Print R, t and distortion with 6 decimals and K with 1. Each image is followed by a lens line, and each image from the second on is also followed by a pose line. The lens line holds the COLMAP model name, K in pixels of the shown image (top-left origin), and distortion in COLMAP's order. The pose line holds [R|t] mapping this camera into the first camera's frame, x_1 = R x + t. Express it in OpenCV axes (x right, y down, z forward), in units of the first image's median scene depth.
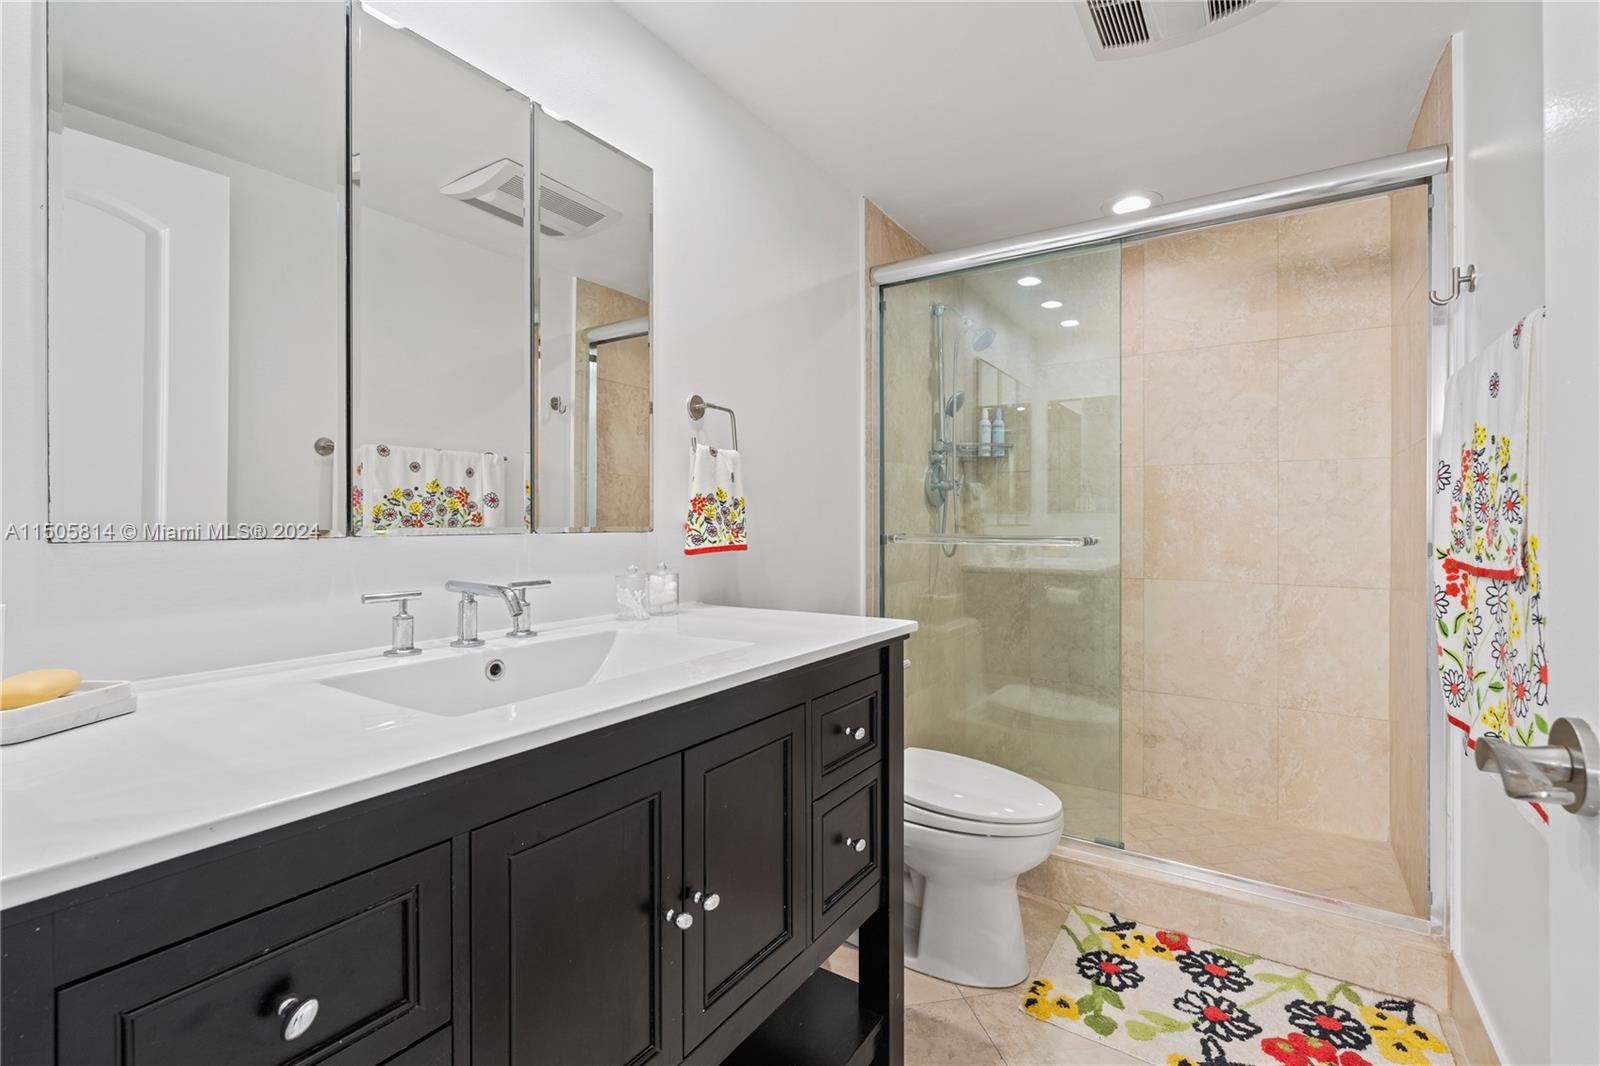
lens RADIAL K [[704.8, 0, 808.2], [0, 704.8, 522.6], [0, 0, 1]] dist [0.000819, 0.000347]
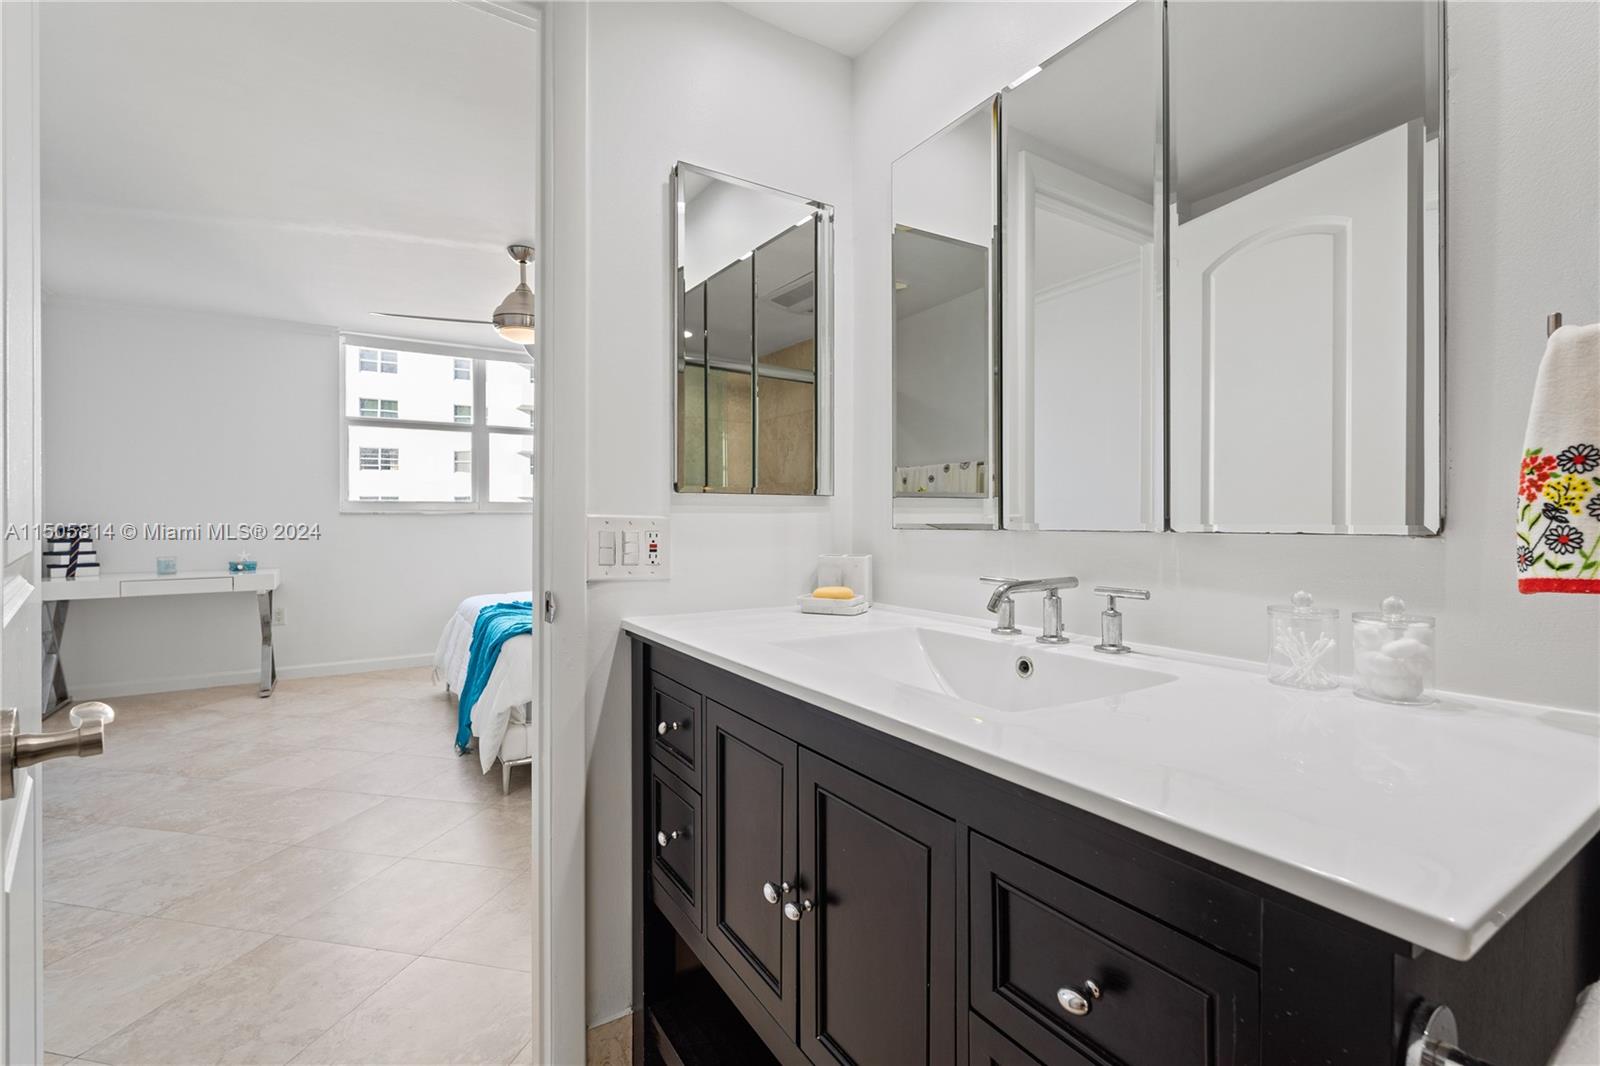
lens RADIAL K [[704.8, 0, 808.2], [0, 704.8, 522.6], [0, 0, 1]] dist [0.000819, 0.000347]
pose [[-0.405325, 0.002956, -0.914168, 0.488488], [0.001426, 0.999996, 0.002602, 0.001229], [0.914172, -0.000249, -0.405327, 0.930571]]
